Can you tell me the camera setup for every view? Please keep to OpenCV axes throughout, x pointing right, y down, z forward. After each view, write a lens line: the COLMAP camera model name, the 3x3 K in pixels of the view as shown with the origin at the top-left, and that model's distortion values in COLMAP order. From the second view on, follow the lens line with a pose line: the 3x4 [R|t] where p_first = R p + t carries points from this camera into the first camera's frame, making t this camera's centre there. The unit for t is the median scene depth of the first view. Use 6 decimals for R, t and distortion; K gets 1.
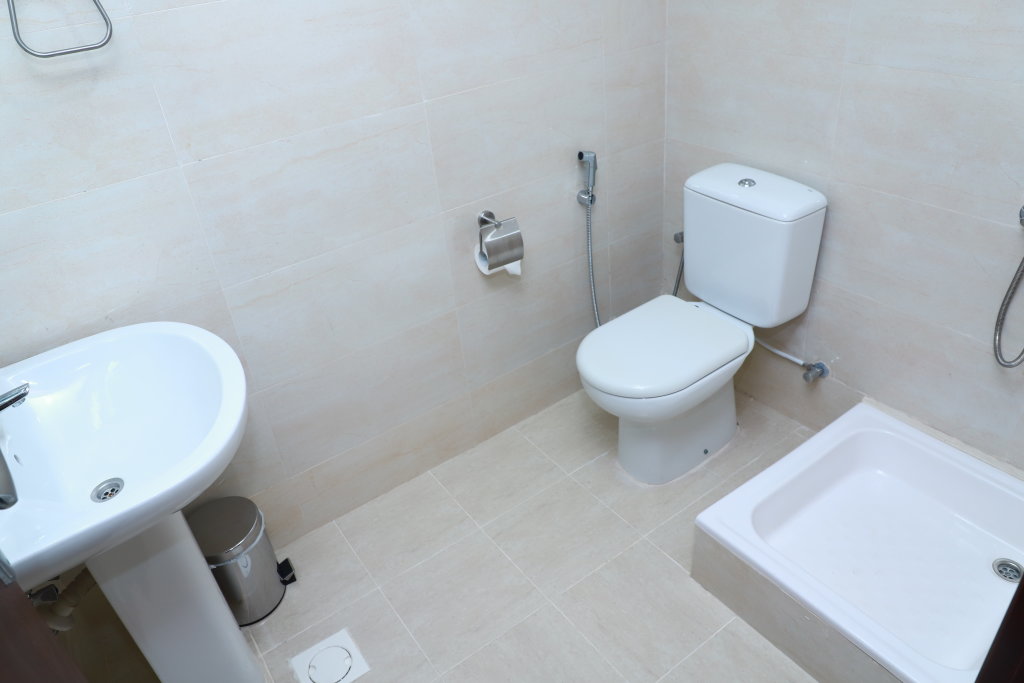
lens RADIAL K [[699.1, 0, 512.7], [0, 699.1, 342.6], [0, 0, 1]] dist [-0.071070, 0.036049]
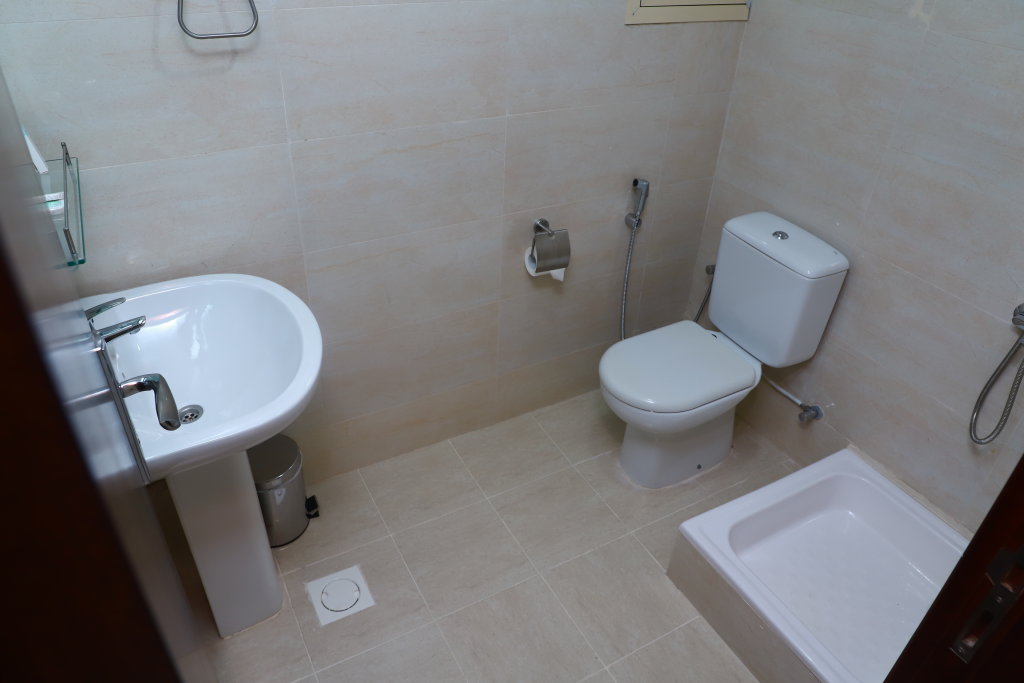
lens RADIAL K [[699.1, 0, 511.1], [0, 699.1, 338.9], [0, 0, 1]] dist [-0.071070, 0.036049]
pose [[0.984794, 0.173183, -0.013716, -0.042093], [-0.172644, 0.984405, 0.033779, -0.033377], [0.019352, -0.030897, 0.999335, -0.118541]]
